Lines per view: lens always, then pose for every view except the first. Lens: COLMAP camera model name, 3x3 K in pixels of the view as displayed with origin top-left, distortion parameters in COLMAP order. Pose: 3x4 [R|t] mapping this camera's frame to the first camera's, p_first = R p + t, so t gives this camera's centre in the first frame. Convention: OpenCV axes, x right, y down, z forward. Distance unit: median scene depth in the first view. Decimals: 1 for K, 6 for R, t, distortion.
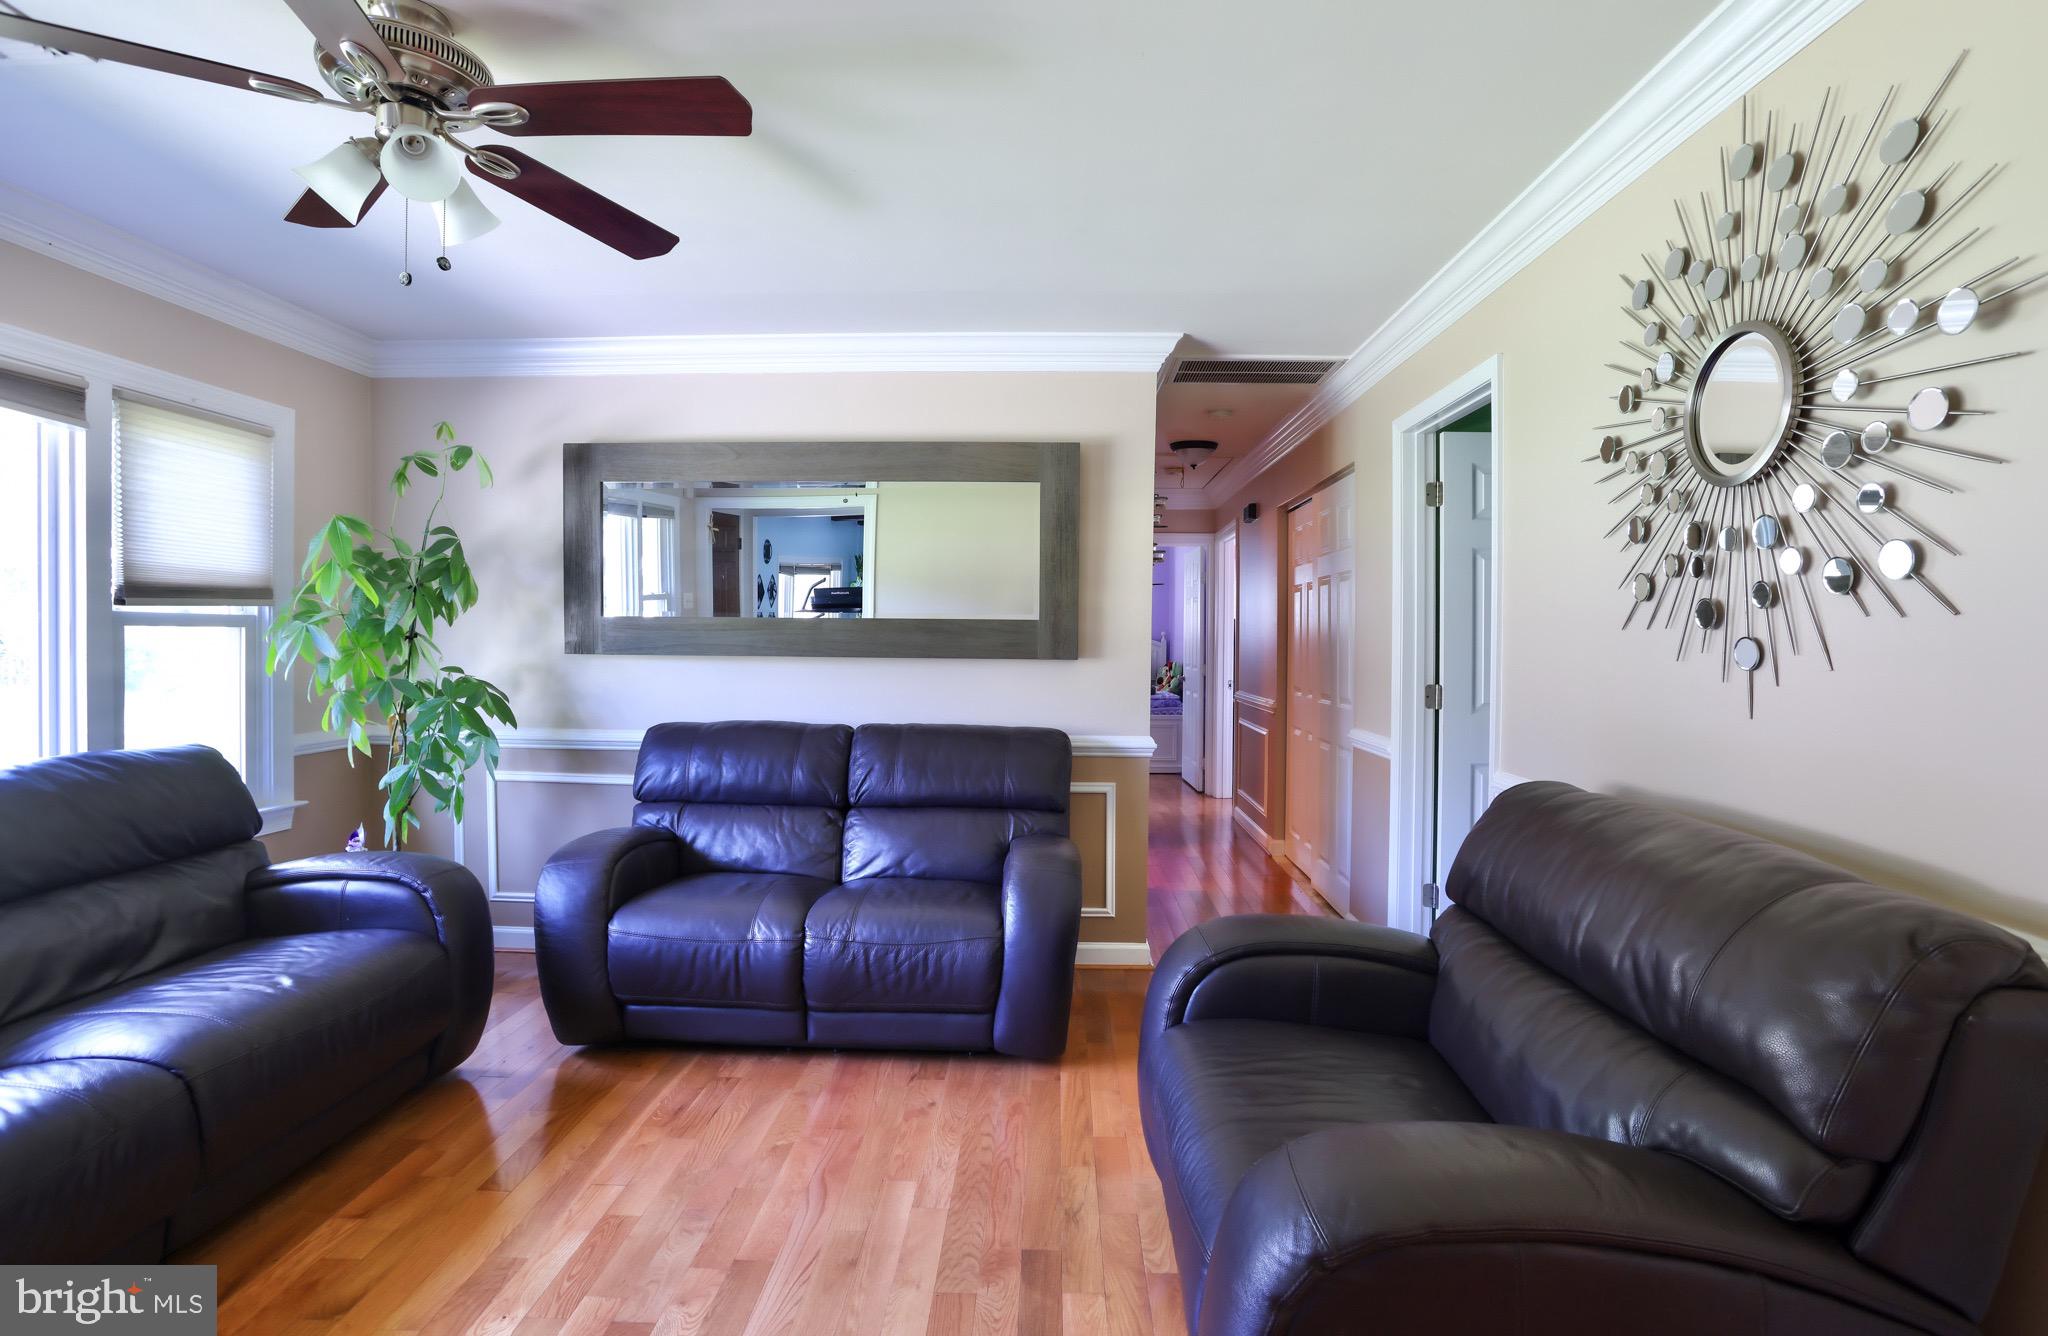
lens RADIAL K [[985.2, 0, 1020.6], [0, 985.2, 644.5], [0, 0, 1]] dist [-0.074608, 0.037363]
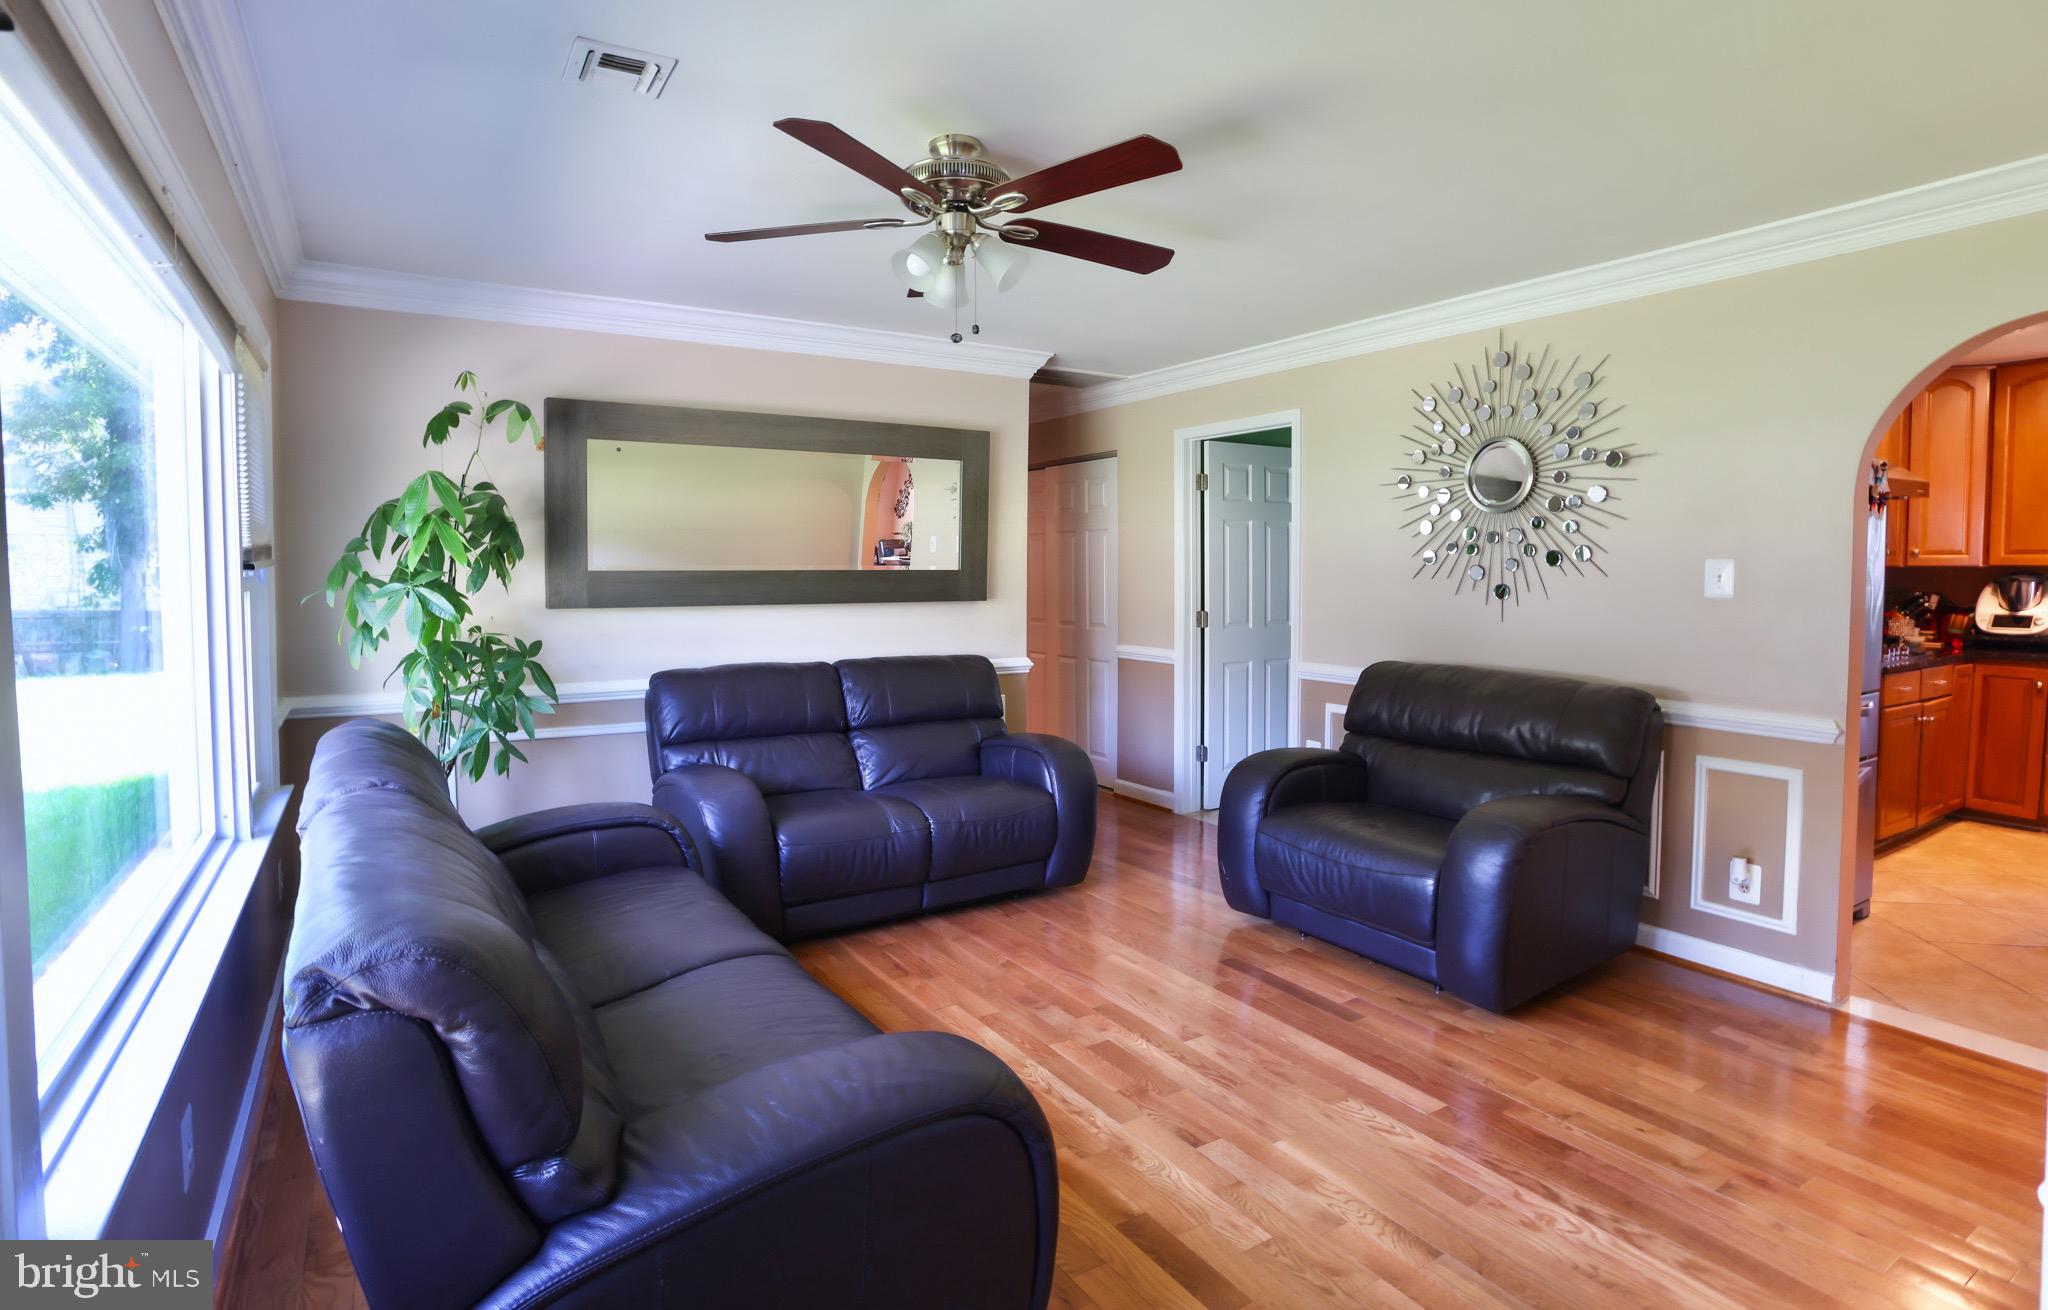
lens RADIAL K [[1014.3, 0, 1017.1], [0, 1014.3, 611.2], [0, 0, 1]] dist [-0.055299, -0.000061]
pose [[0.830925, -0.031922, 0.555468, -0.890217], [0.011460, 0.999123, 0.040274, -0.033044], [-0.556266, -0.027099, 0.830562, -0.163141]]
